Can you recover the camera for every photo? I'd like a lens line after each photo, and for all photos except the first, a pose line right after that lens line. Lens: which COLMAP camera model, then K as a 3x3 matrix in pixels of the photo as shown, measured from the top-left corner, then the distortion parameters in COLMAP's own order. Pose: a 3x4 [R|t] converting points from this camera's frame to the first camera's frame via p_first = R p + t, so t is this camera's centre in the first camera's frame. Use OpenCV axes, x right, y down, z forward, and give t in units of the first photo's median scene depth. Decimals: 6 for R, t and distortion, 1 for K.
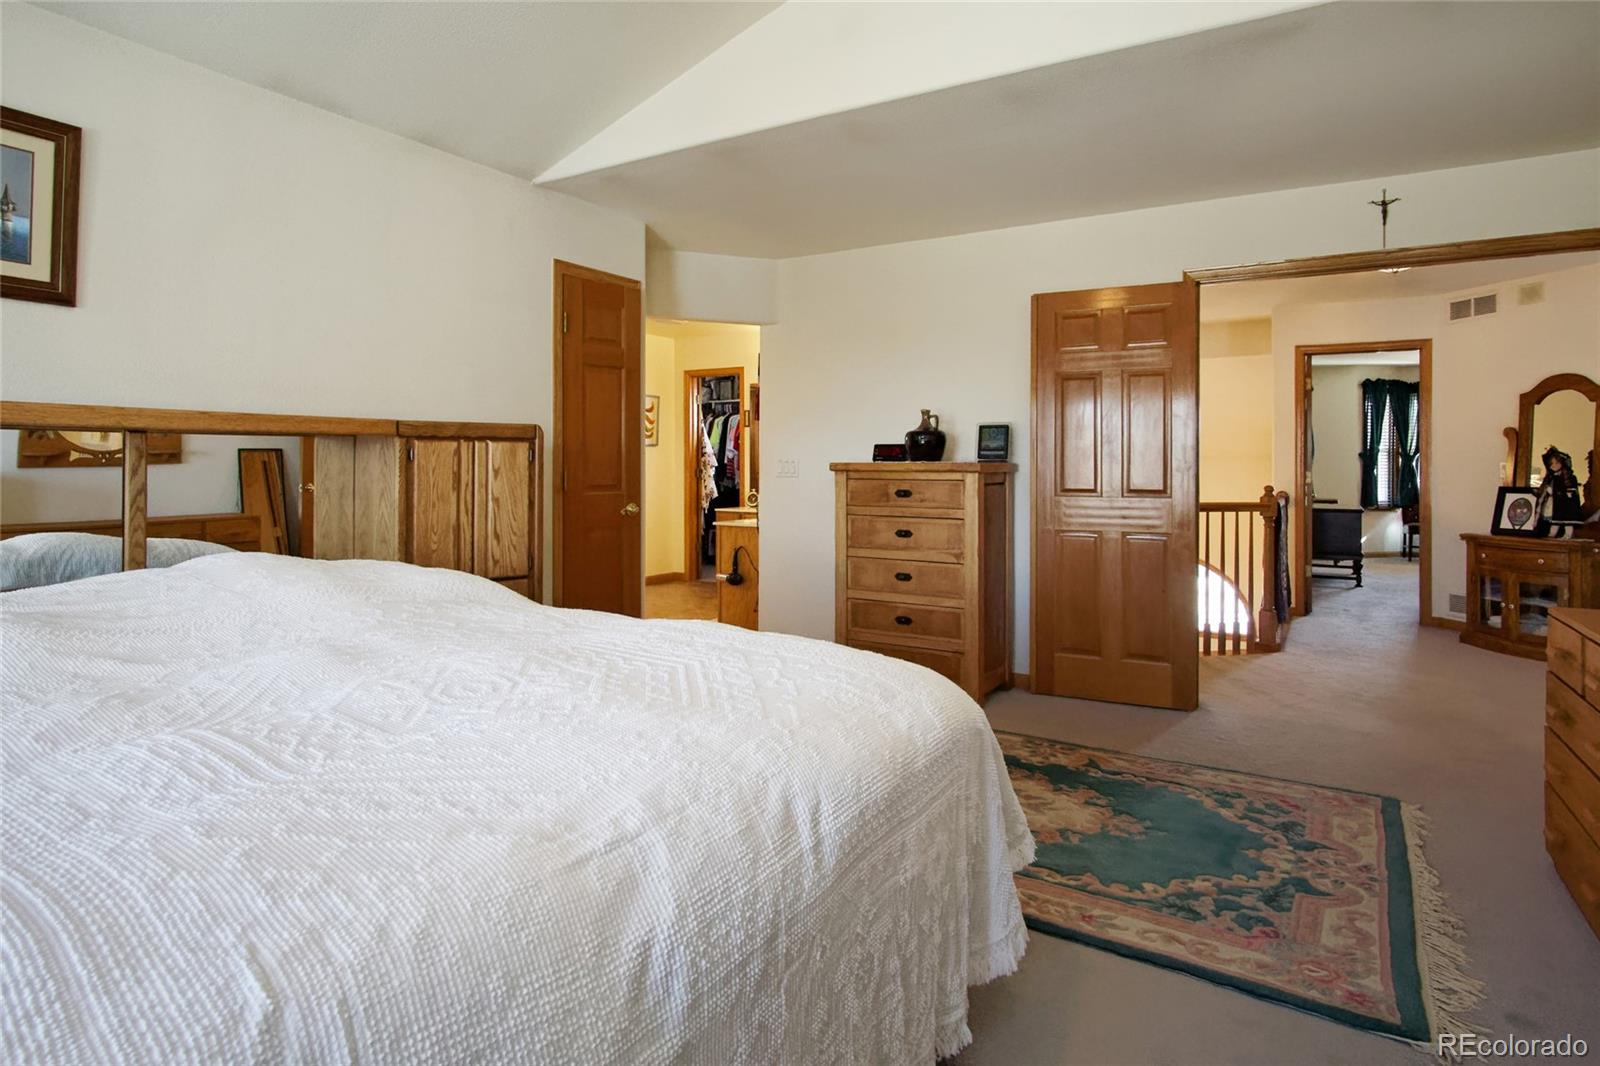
lens RADIAL K [[865.6, 0, 791.8], [0, 865.6, 465.8], [0, 0, 1]] dist [-0.003346, -0.000252]
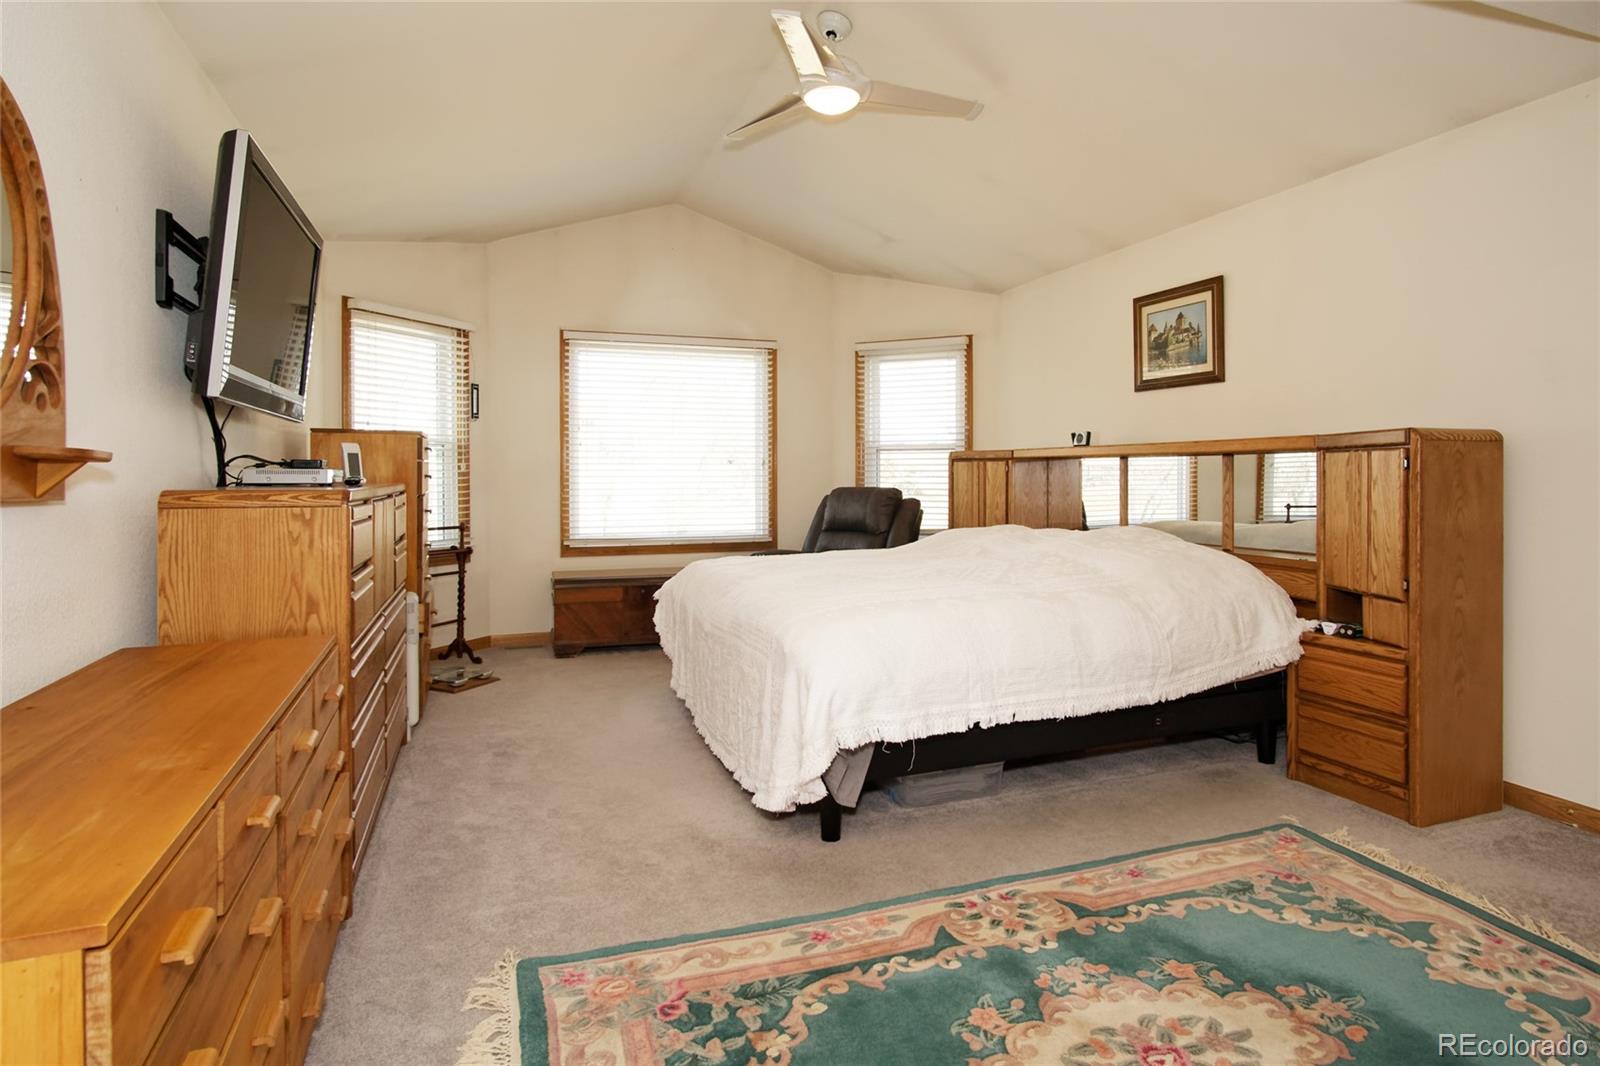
lens RADIAL K [[865.6, 0, 791.8], [0, 865.6, 465.8], [0, 0, 1]] dist [-0.003346, -0.000252]
pose [[-0.627849, -0.021105, -0.778049, 1.071976], [-0.011749, 0.999775, -0.017639, 0.018121], [0.778246, -0.001934, -0.627956, 1.515398]]
